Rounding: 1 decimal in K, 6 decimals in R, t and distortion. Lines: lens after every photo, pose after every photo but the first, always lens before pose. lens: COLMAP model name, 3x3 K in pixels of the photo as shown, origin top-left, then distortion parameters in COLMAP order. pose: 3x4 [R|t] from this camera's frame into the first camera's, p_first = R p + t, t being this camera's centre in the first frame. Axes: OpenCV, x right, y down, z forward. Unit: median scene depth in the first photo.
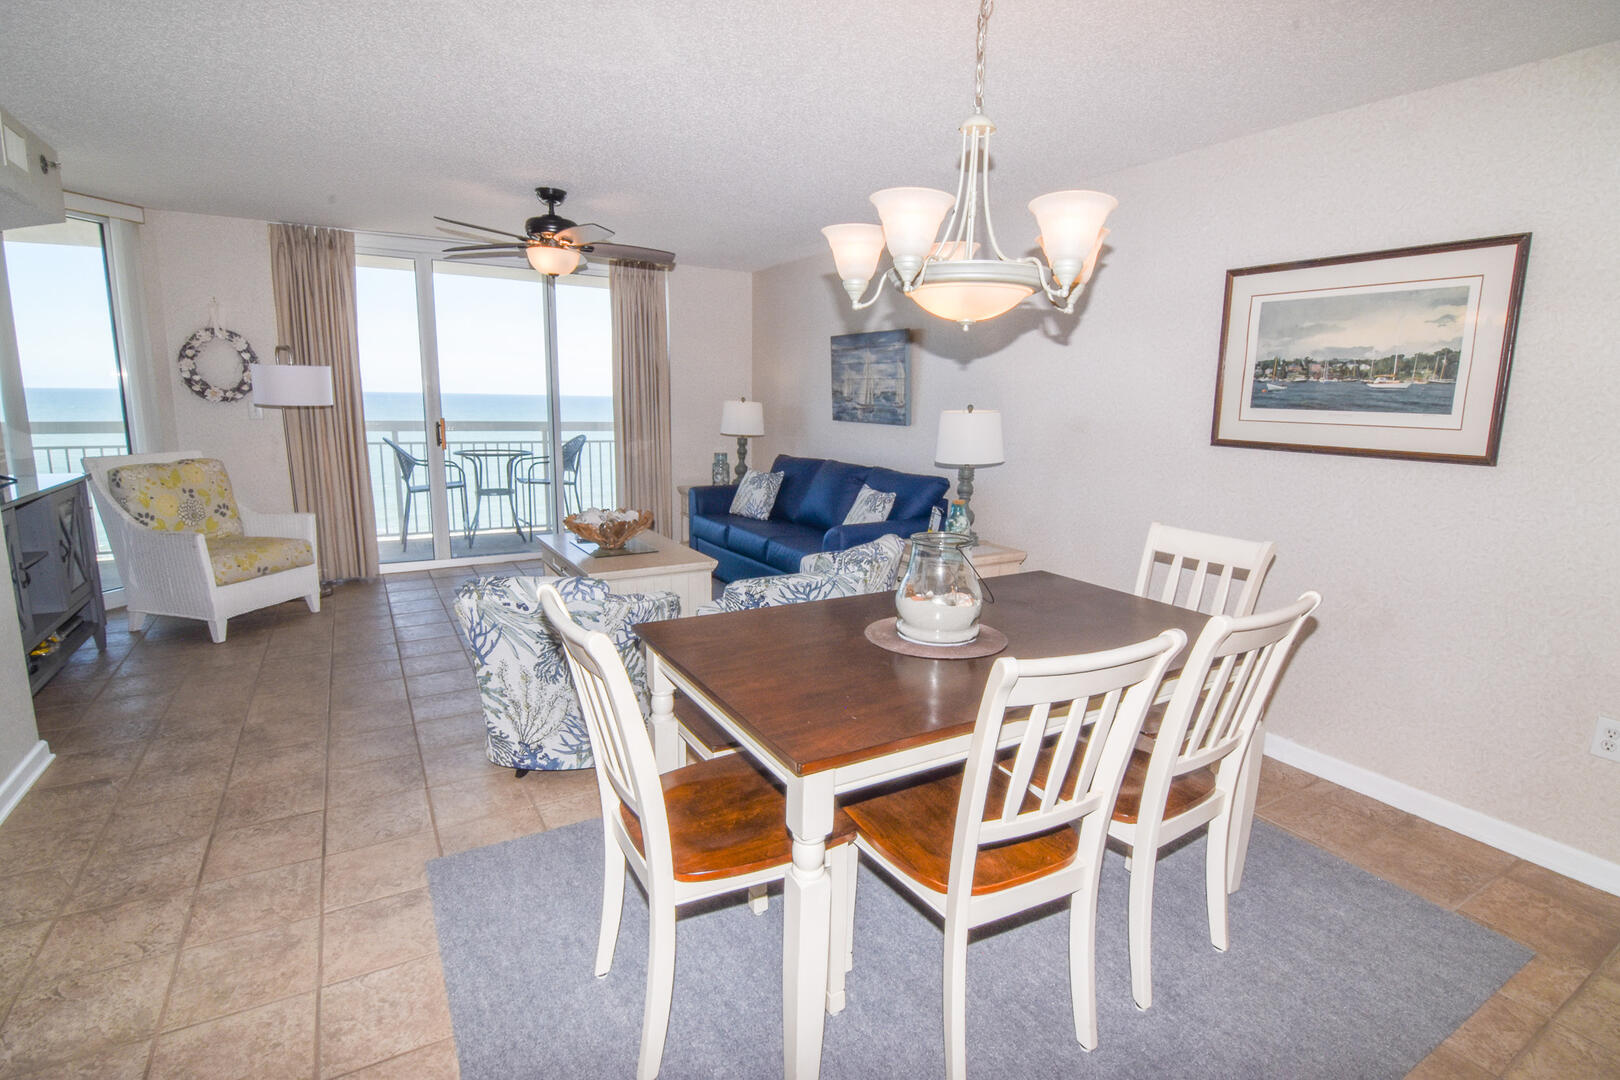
lens RADIAL K [[787.6, 0, 822.5], [0, 787.6, 541.2], [0, 0, 1]] dist [-0.002349, -0.012123]
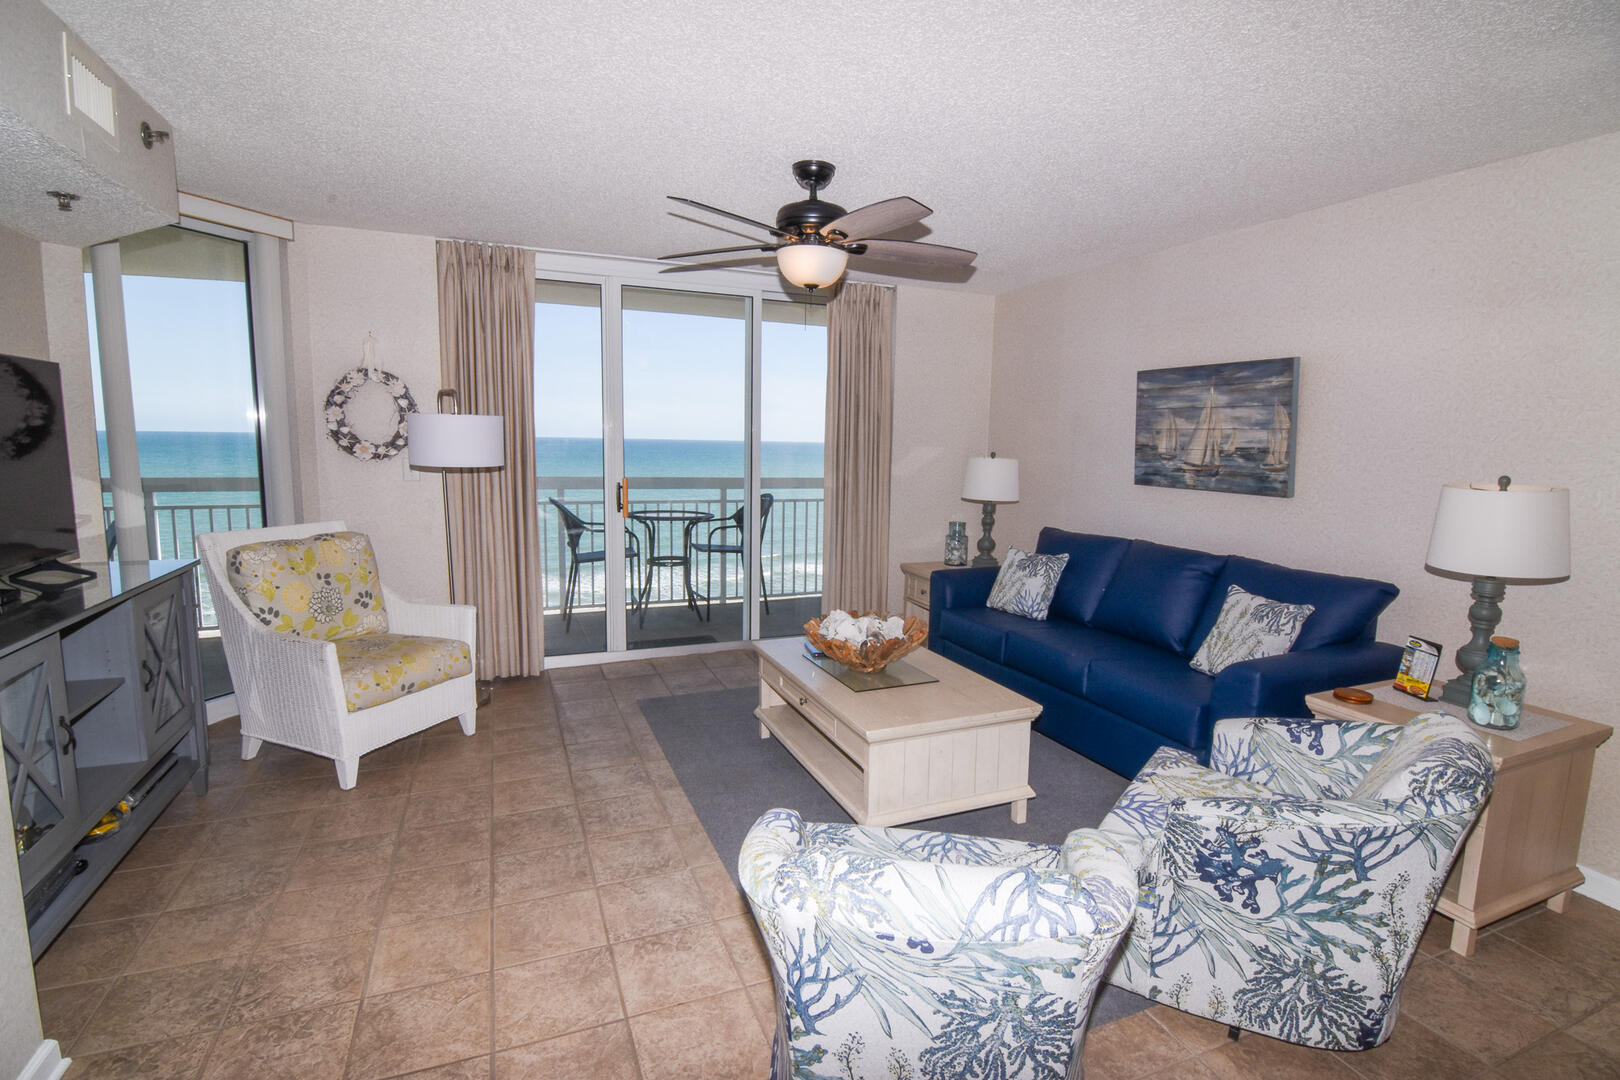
lens RADIAL K [[781.7, 0, 816.9], [0, 781.7, 537.4], [0, 0, 1]] dist [-0.001349, -0.011315]
pose [[0.989220, 0.016802, -0.145468, -0.208603], [-0.025116, 0.998143, -0.055504, -0.068650], [0.144265, 0.058559, 0.987805, 0.293858]]
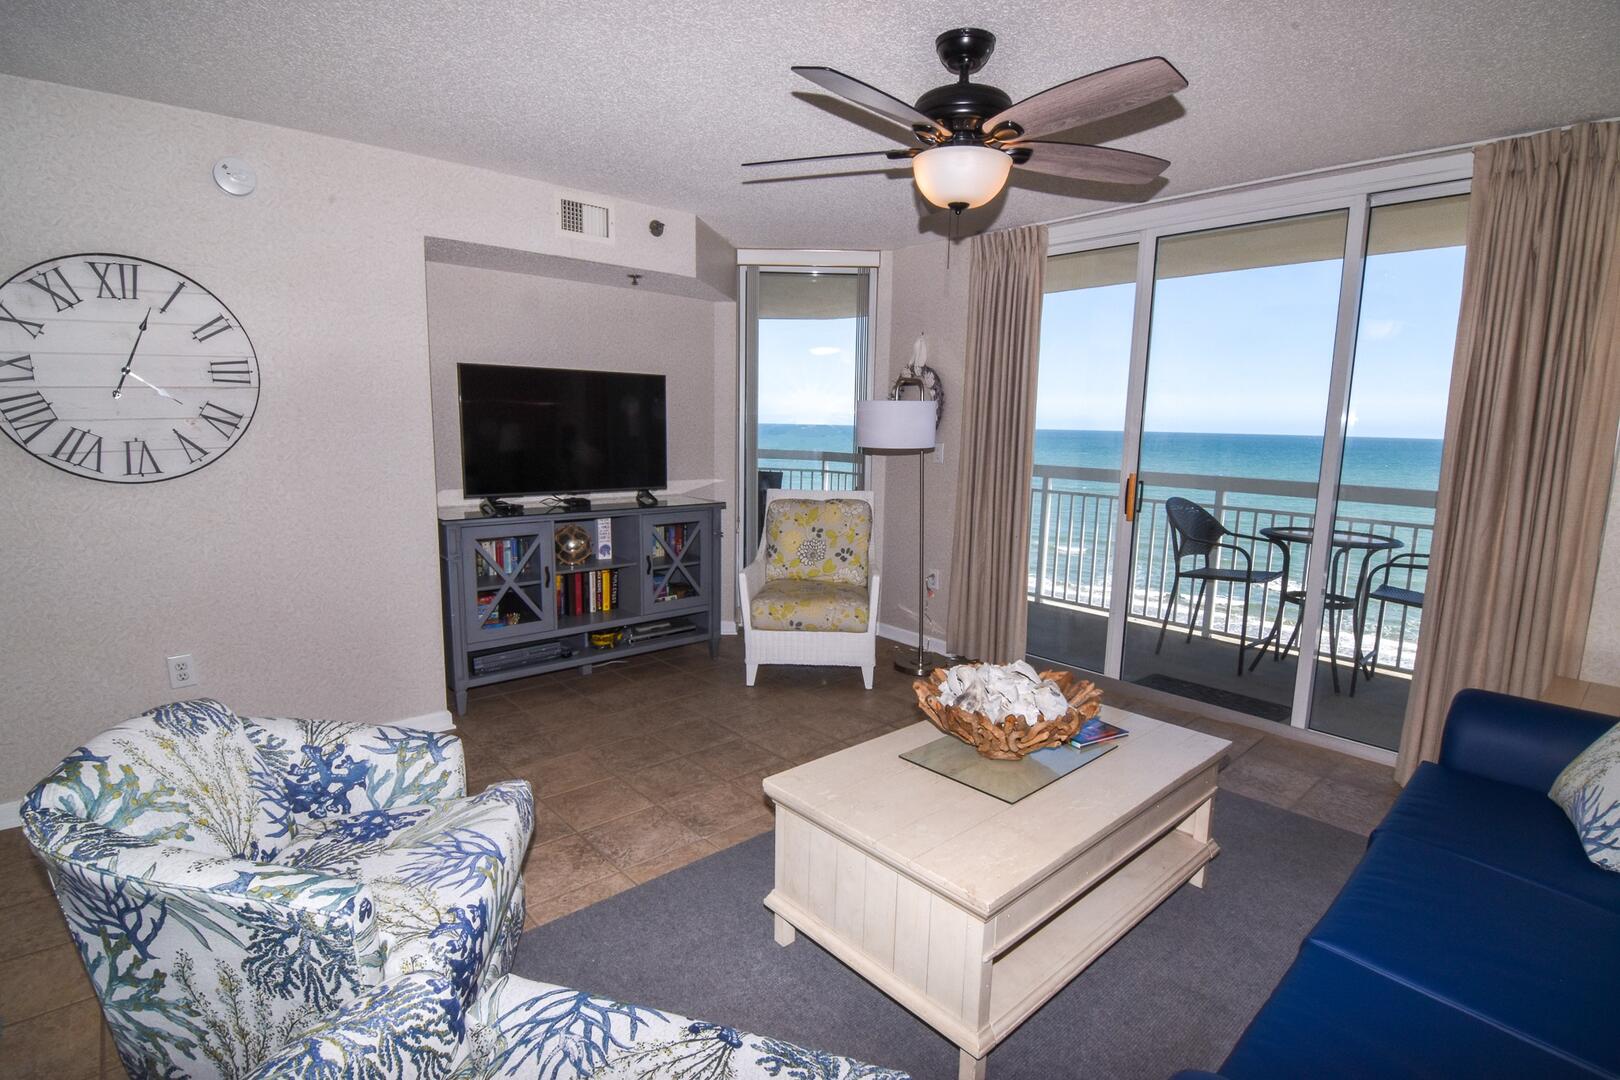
lens RADIAL K [[787.6, 0, 822.5], [0, 787.6, 541.2], [0, 0, 1]] dist [-0.002349, -0.012123]
pose [[0.195323, 0.130013, -0.972083, 0.156250], [-0.192744, 0.976933, 0.091933, -0.137104], [0.961613, 0.169406, 0.215876, 0.757803]]
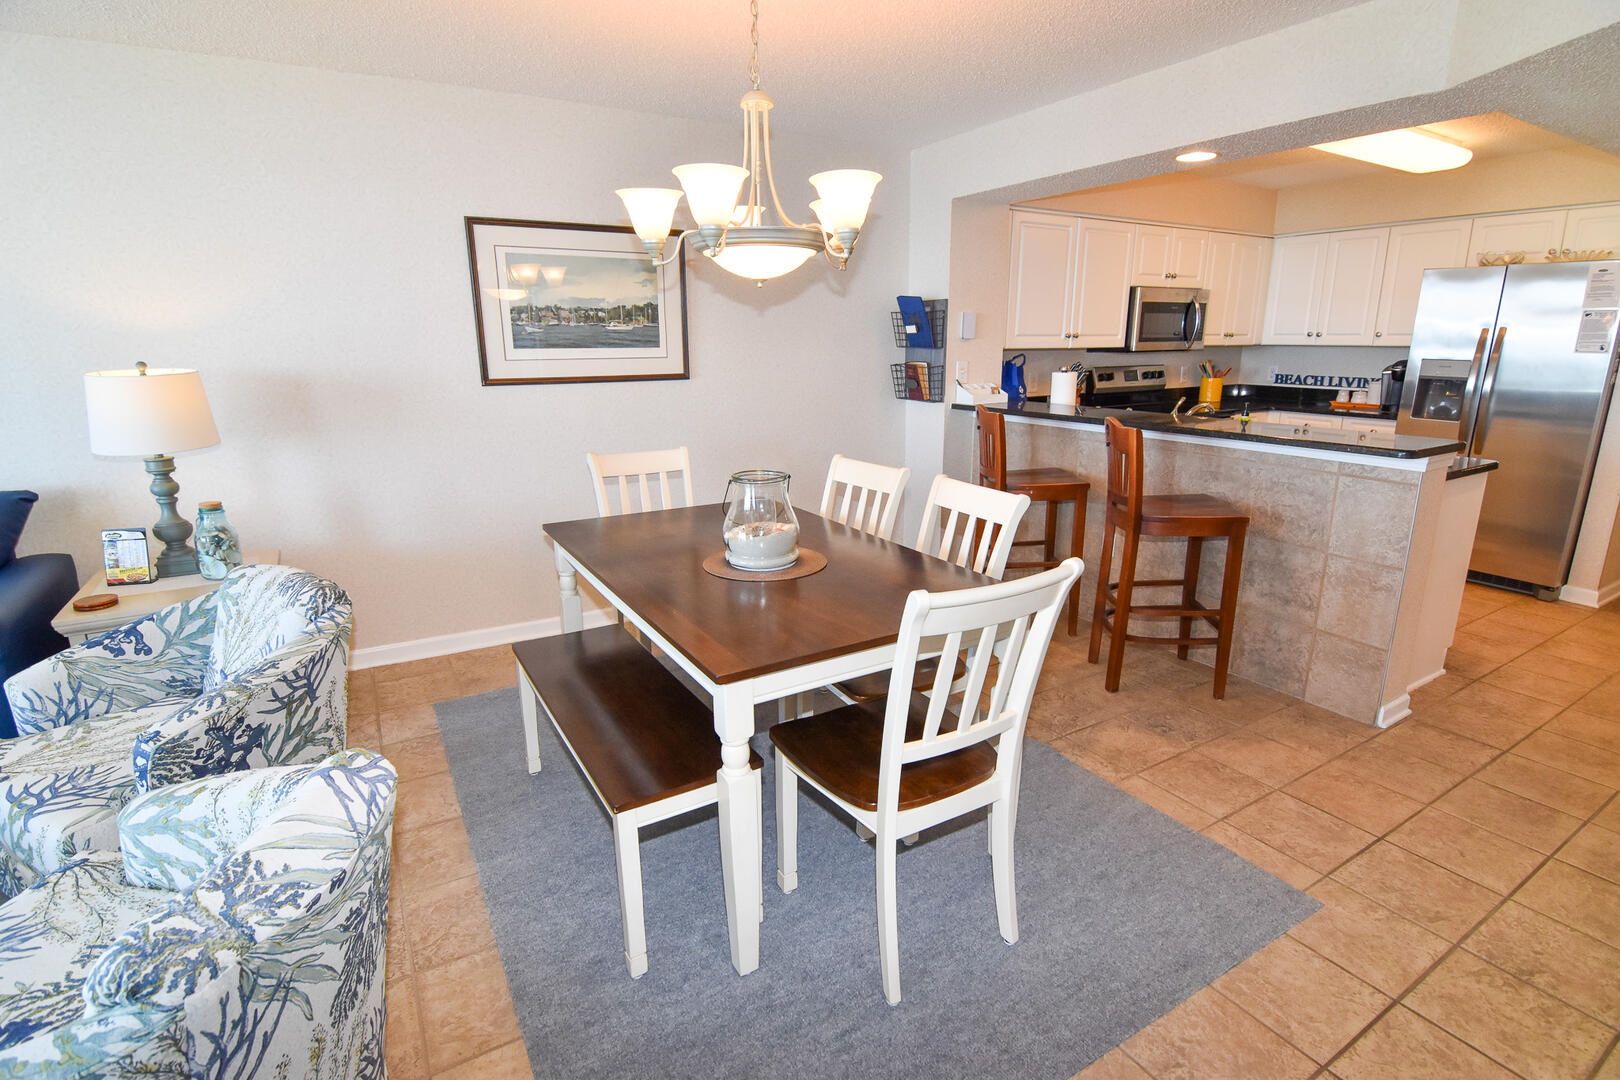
lens RADIAL K [[787.6, 0, 822.5], [0, 787.6, 541.2], [0, 0, 1]] dist [-0.002349, -0.012123]
pose [[-0.008308, -0.269161, 0.963059, -0.408076], [0.186268, 0.945820, 0.265950, -0.084536], [-0.982464, 0.181597, 0.042278, 0.381629]]
